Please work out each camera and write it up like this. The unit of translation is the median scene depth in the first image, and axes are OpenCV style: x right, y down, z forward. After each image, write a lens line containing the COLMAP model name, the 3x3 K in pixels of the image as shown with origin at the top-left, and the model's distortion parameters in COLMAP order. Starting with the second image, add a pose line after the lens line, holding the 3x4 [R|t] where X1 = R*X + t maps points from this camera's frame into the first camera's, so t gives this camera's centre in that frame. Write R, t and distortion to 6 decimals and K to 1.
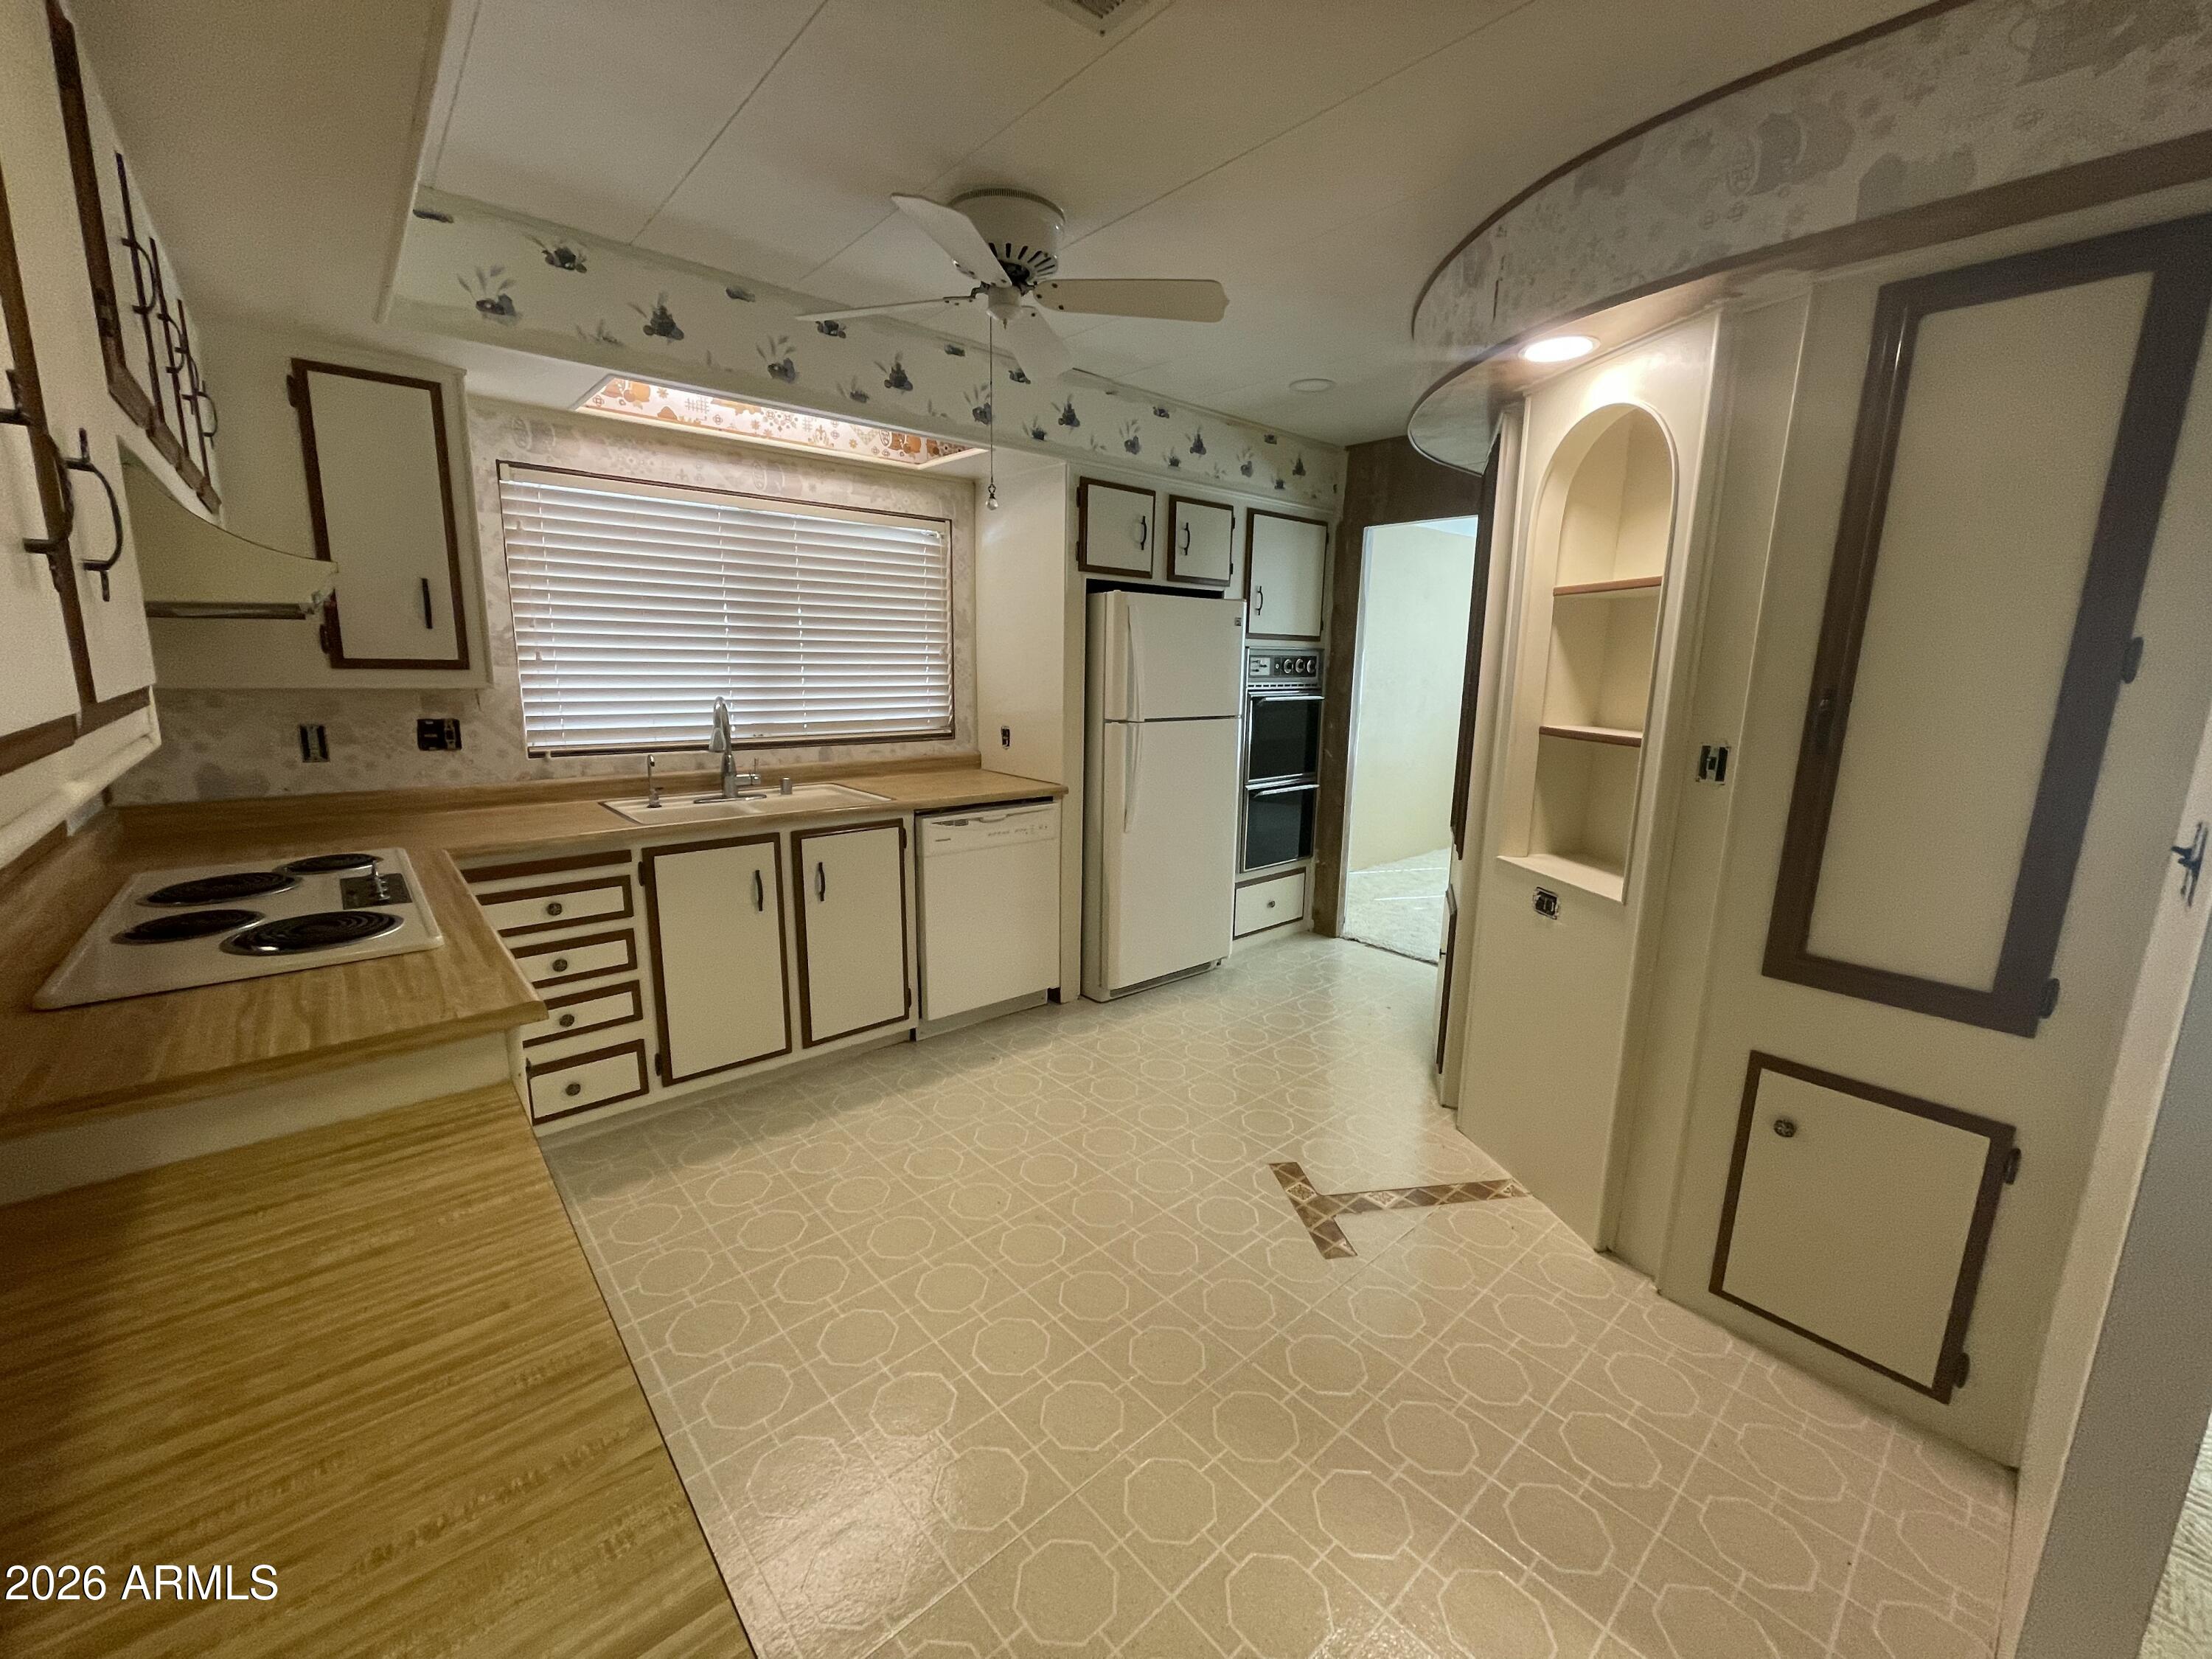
lens RADIAL K [[884.6, 0, 1106.0], [0, 884.6, 829.5], [0, 0, 1]] dist [-0.005724, 0.000136]
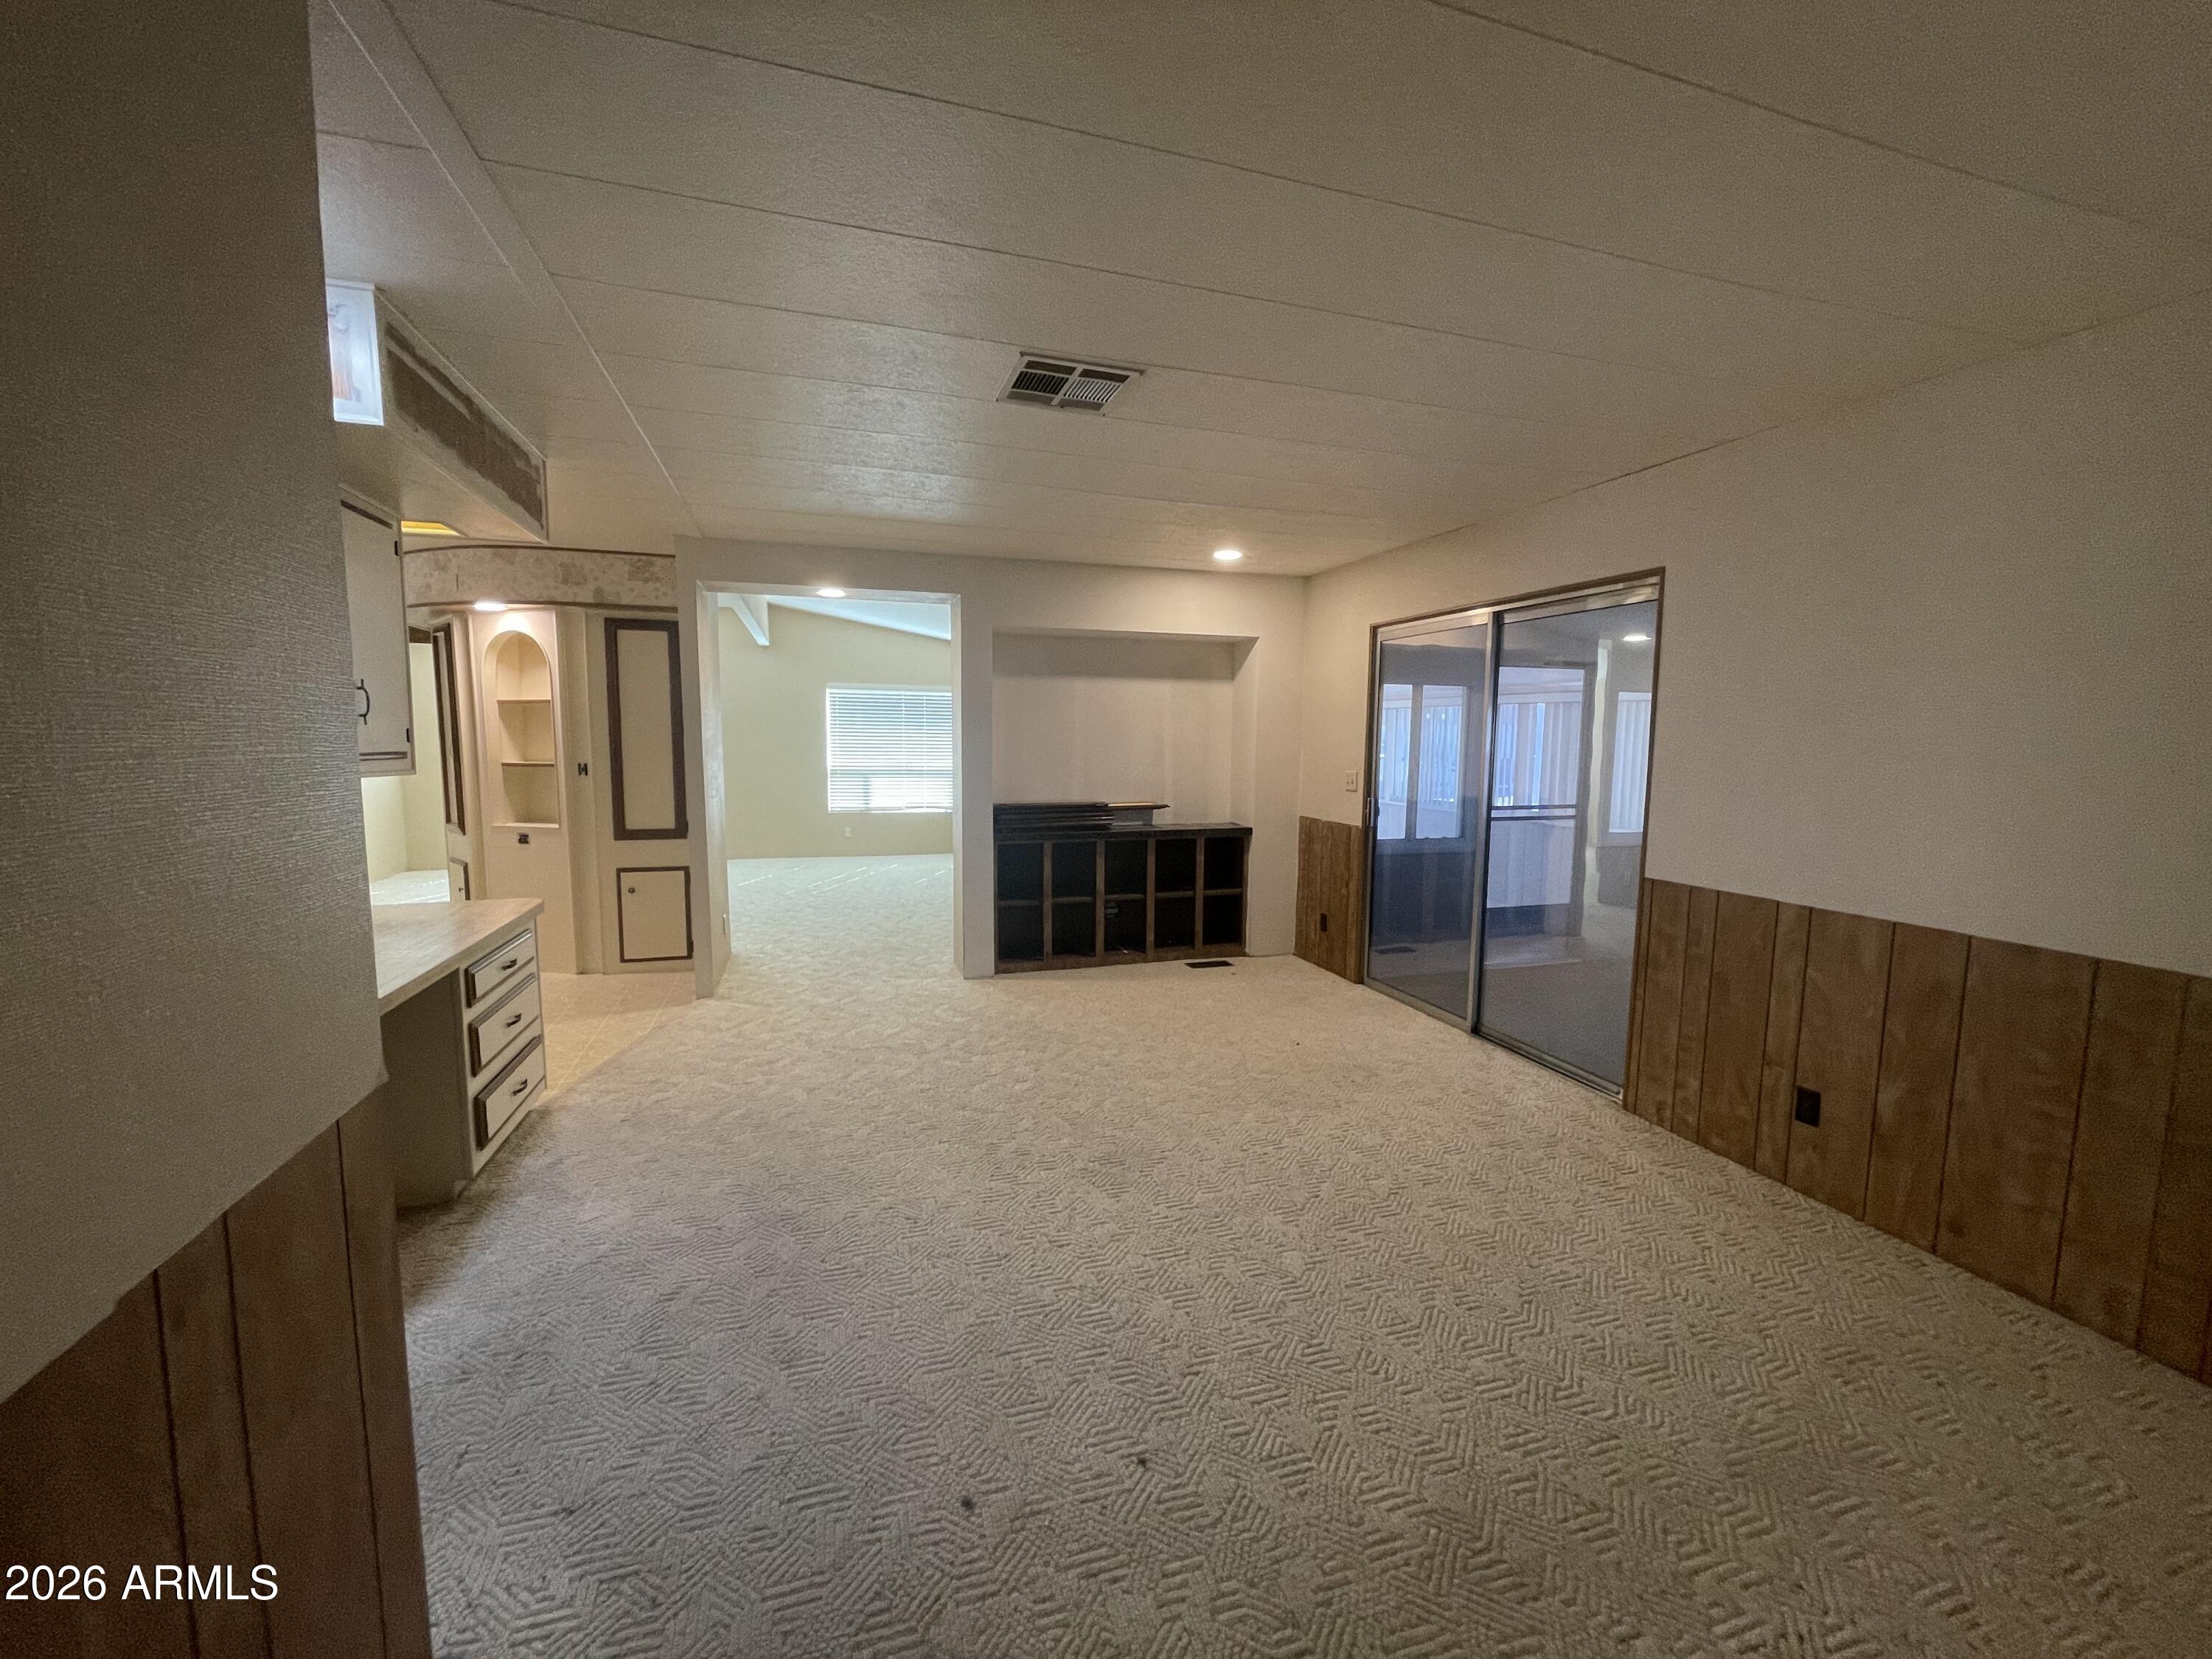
lens RADIAL K [[884.6, 0, 1106.0], [0, 884.6, 829.5], [0, 0, 1]] dist [-0.005724, 0.000136]
pose [[0.393552, -0.109701, 0.912733, -0.740421], [0.174674, 0.983691, 0.042913, 0.169583], [-0.902555, 0.142542, 0.406296, -0.961983]]
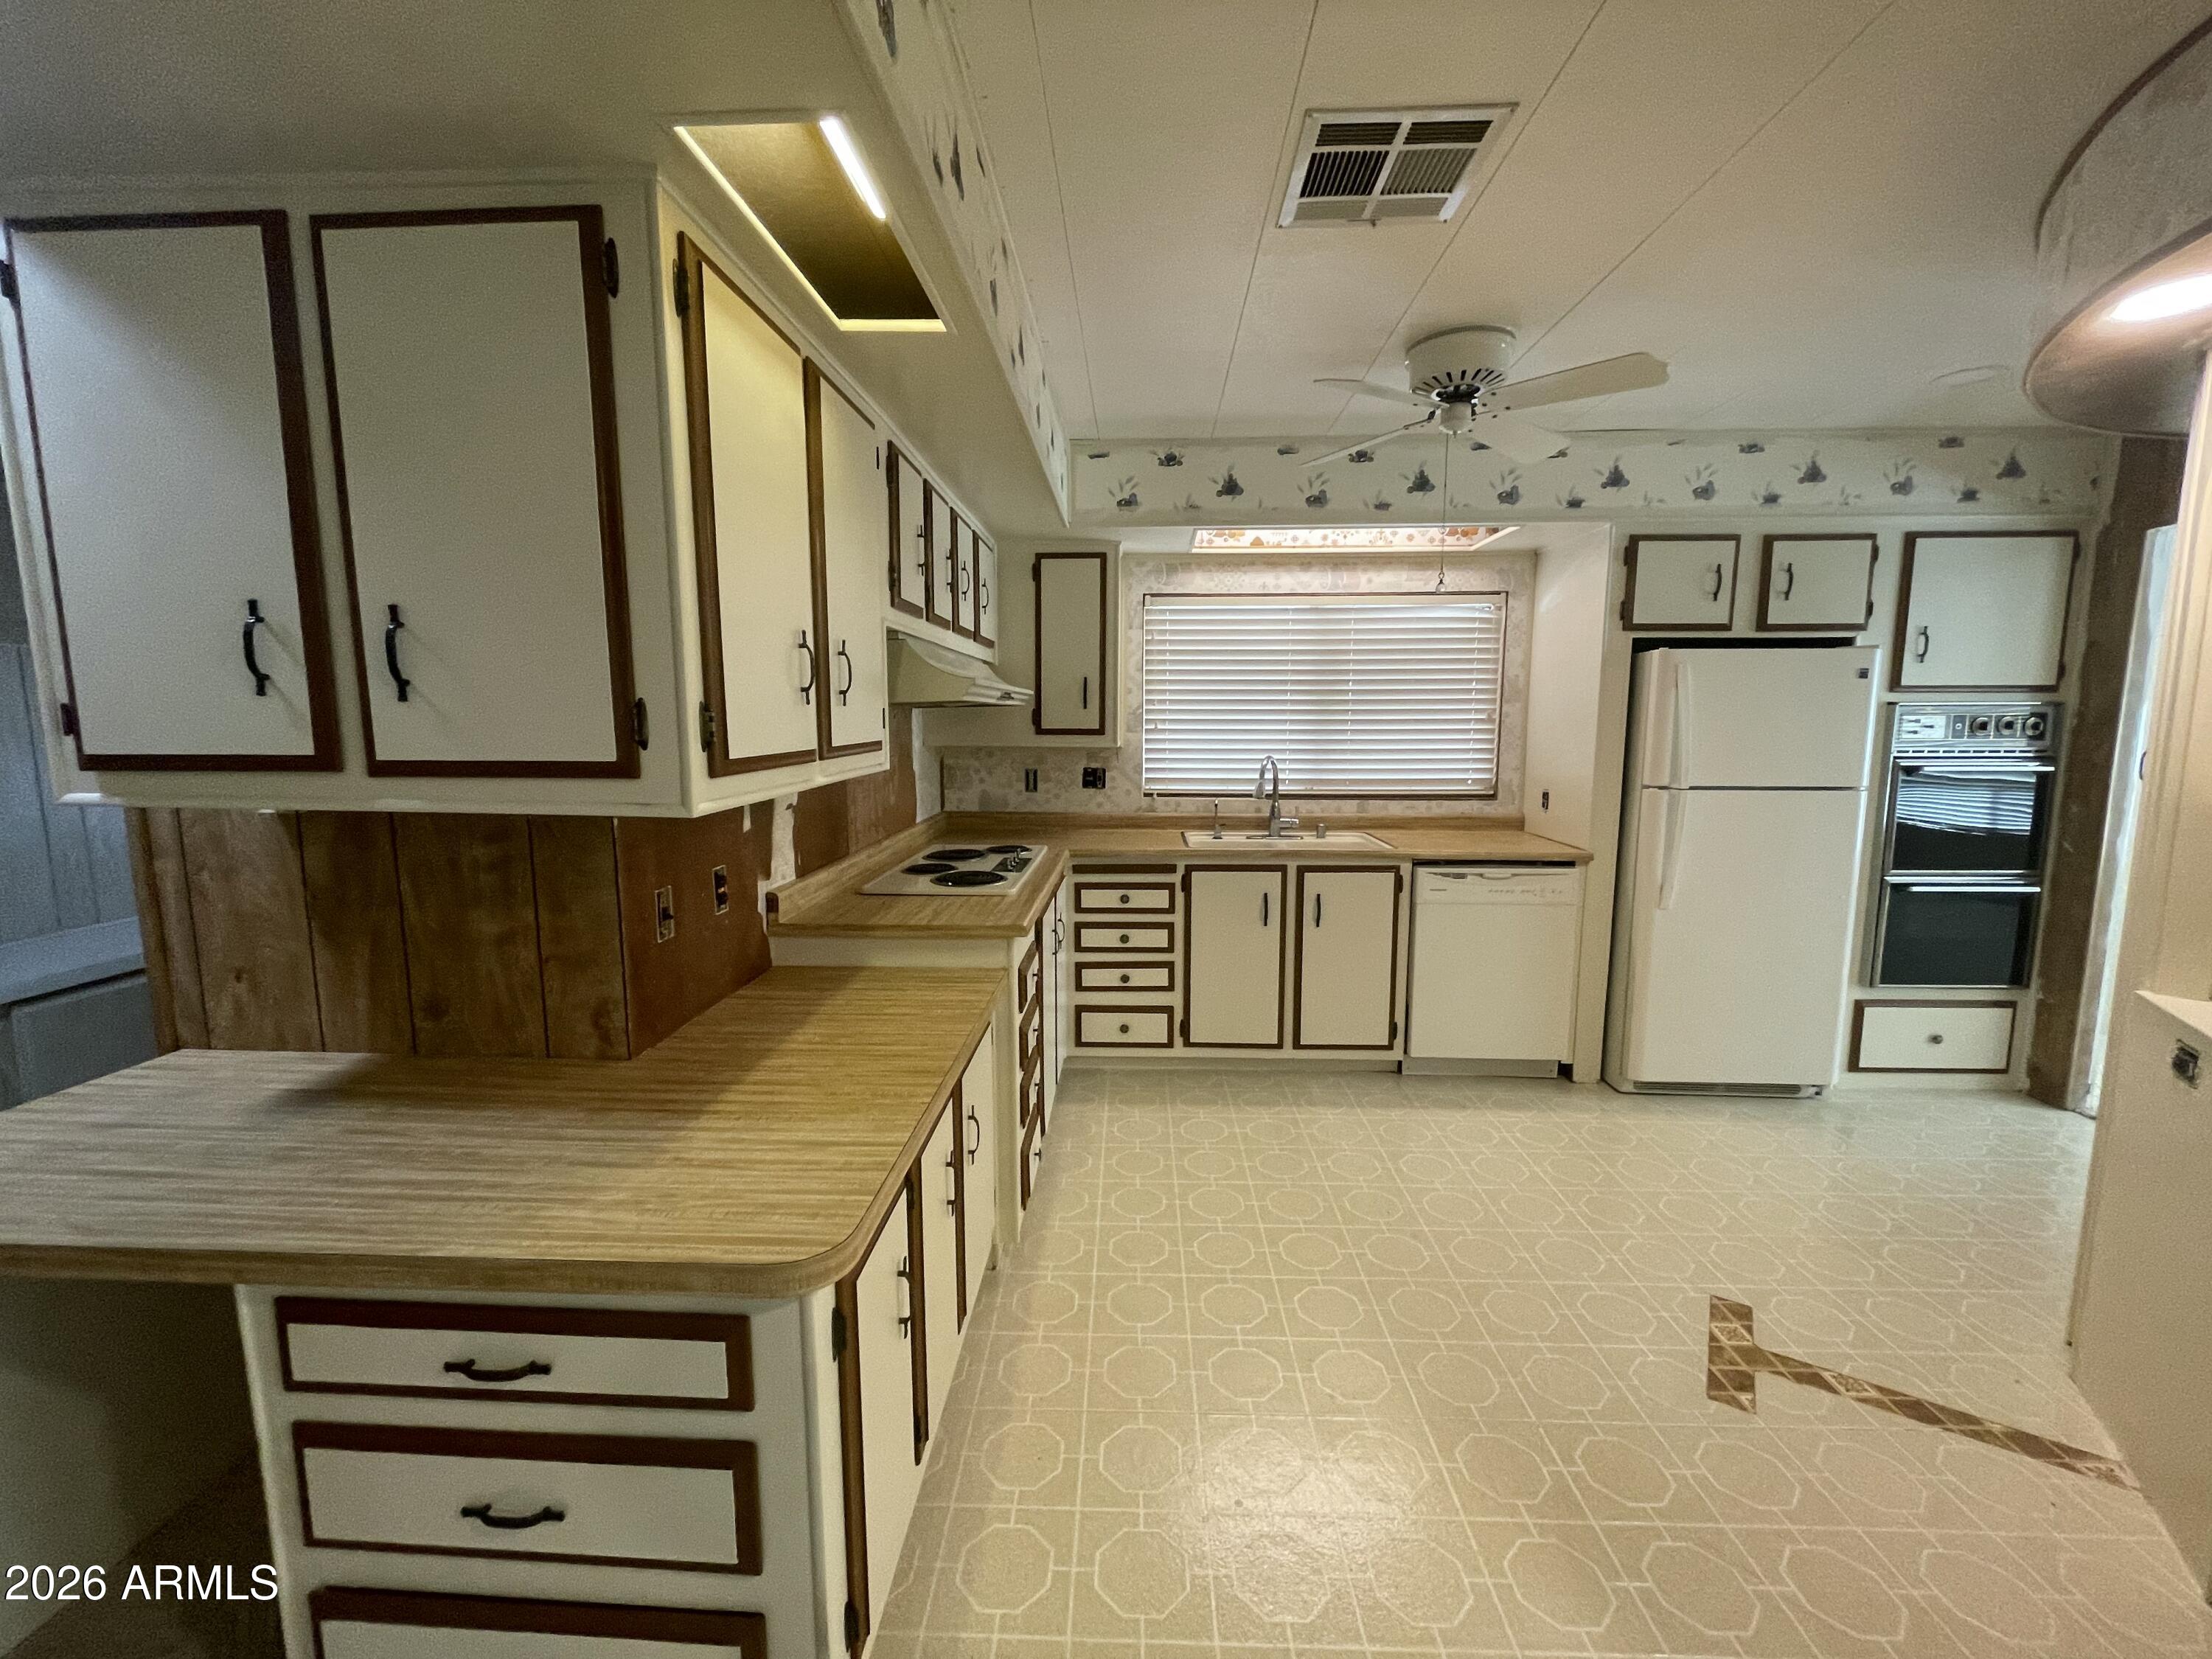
lens RADIAL K [[884.6, 0, 1106.0], [0, 884.6, 829.5], [0, 0, 1]] dist [-0.005724, 0.000136]
pose [[0.724178, 0.067667, -0.686285, 0.263904], [-0.117436, 0.992739, -0.026037, 0.014527], [0.679540, 0.099451, 0.726866, -0.065529]]
